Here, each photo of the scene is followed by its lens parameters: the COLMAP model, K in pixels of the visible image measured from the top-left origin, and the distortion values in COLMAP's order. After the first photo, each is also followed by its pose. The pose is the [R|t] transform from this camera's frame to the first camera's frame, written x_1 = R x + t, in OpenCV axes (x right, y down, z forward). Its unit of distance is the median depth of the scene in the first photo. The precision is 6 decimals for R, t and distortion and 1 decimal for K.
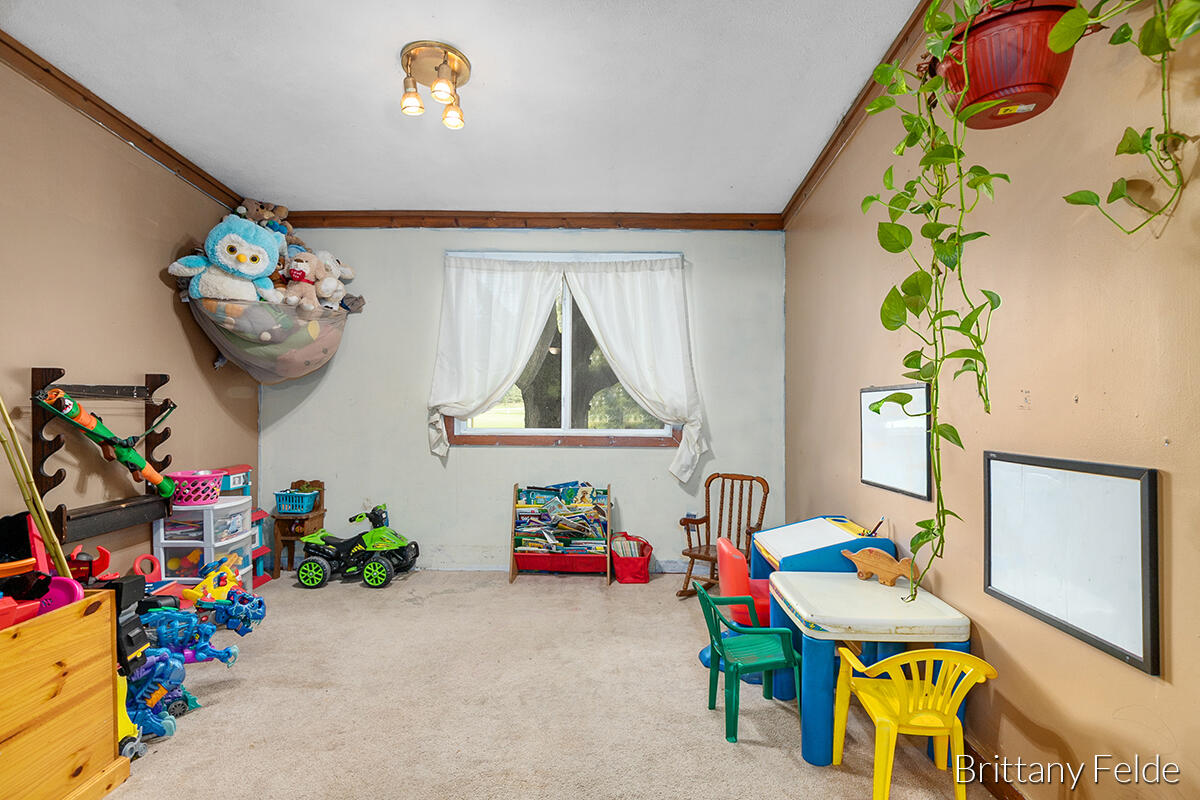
lens RADIAL K [[611.4, 0, 600.0], [0, 611.4, 400.0], [0, 0, 1]] dist [-0.000573, 0.000241]
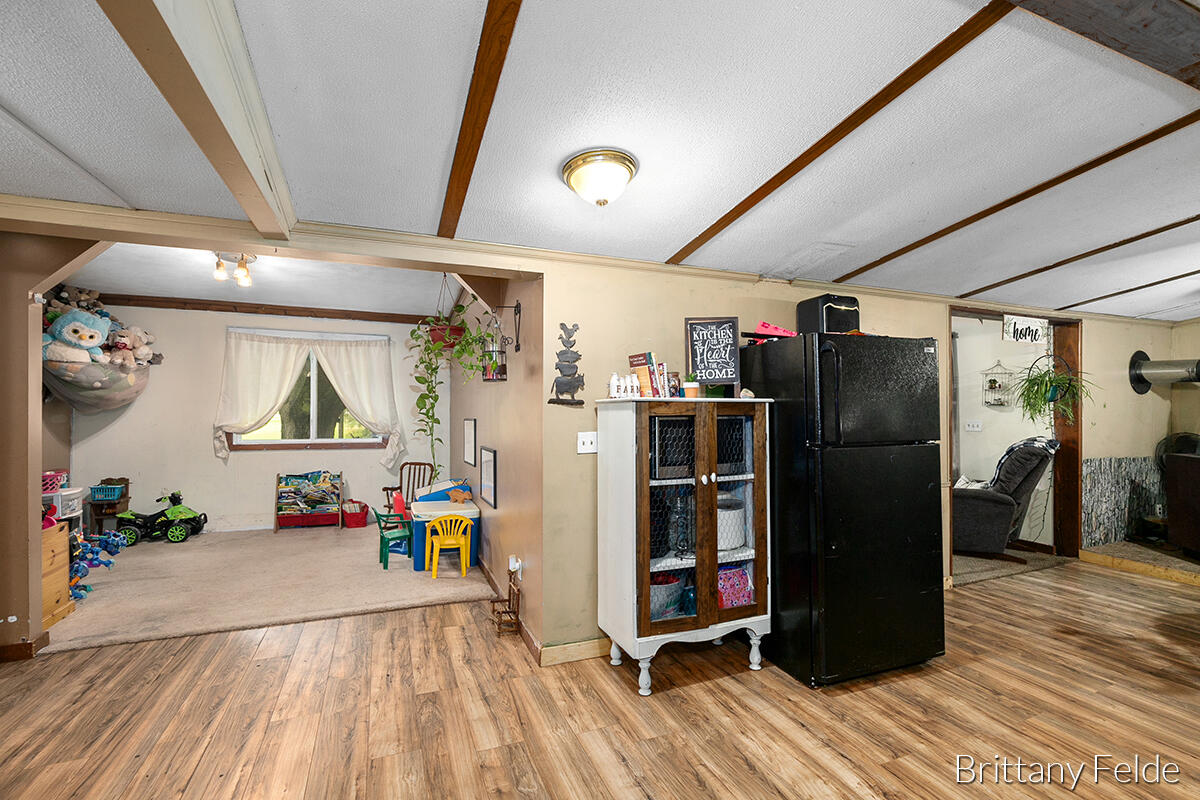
lens RADIAL K [[562.5, 0, 603.7], [0, 562.5, 405.0], [0, 0, 1]] dist [-0.000490, 0.000020]
pose [[0.919491, 0.003186, 0.393098, 0.071796], [-0.003325, 0.999994, -0.000328, -0.048752], [-0.393097, -0.001005, 0.919496, -0.734478]]
